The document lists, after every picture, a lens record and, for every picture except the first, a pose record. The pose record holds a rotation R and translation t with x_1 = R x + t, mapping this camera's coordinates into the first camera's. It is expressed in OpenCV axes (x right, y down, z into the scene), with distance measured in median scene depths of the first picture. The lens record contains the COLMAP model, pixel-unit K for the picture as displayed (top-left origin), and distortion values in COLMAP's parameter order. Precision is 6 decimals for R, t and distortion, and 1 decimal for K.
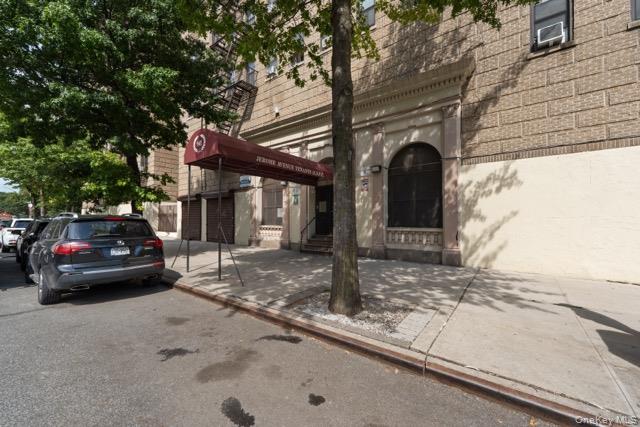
lens RADIAL K [[258.5, 0, 320.1], [0, 258.5, 218.6], [0, 0, 1]] dist [-0.000790, -0.001536]
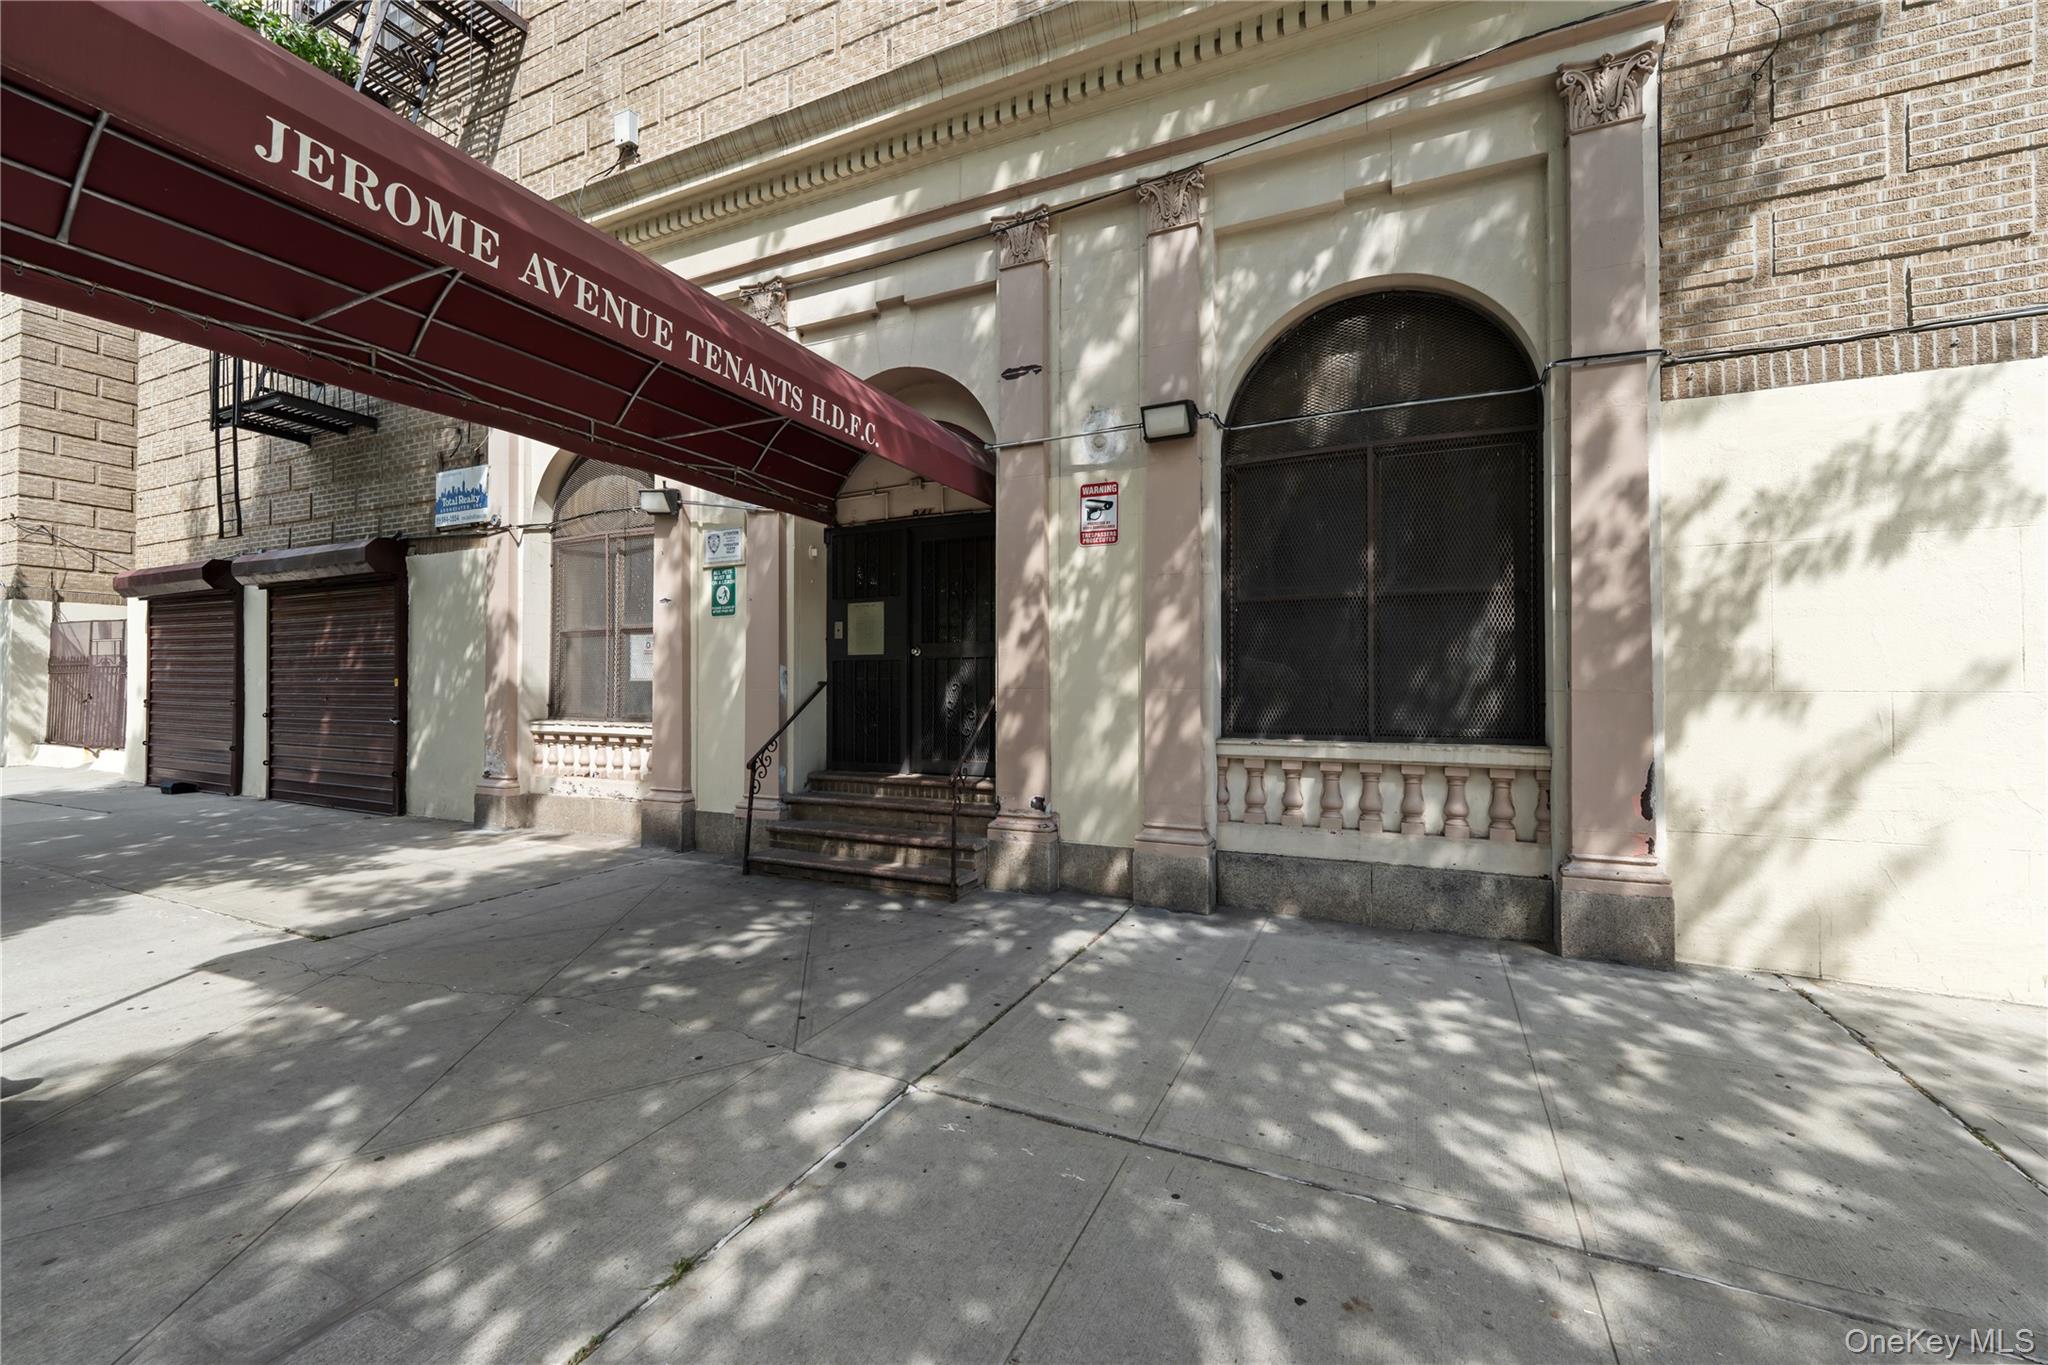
lens RADIAL K [[827.0, 0, 1021.7], [0, 827.0, 690.9], [0, 0, 1]] dist [-0.000790, -0.001536]
pose [[0.977702, -0.000331, 0.209995, -0.007017], [-0.002658, 0.999899, 0.013951, -0.009065], [-0.209978, -0.014198, 0.977603, 0.452154]]
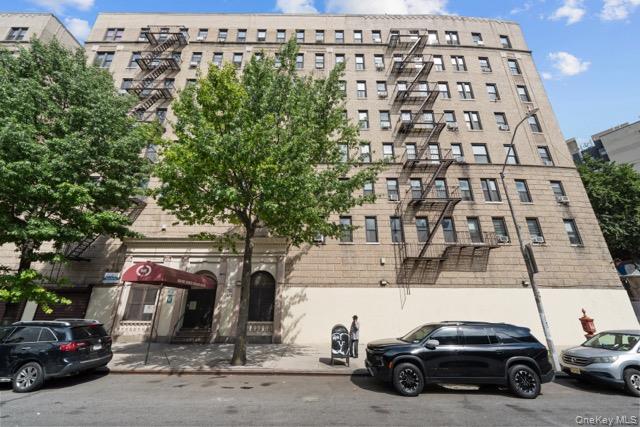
lens RADIAL K [[258.5, 0, 323.0], [0, 258.5, 208.8], [0, 0, 1]] dist [-0.000790, -0.001536]
pose [[0.787050, 0.218189, 0.577015, -0.432959], [-0.009742, 0.939642, -0.342022, -0.081416], [-0.616812, 0.263567, 0.741670, -0.713477]]
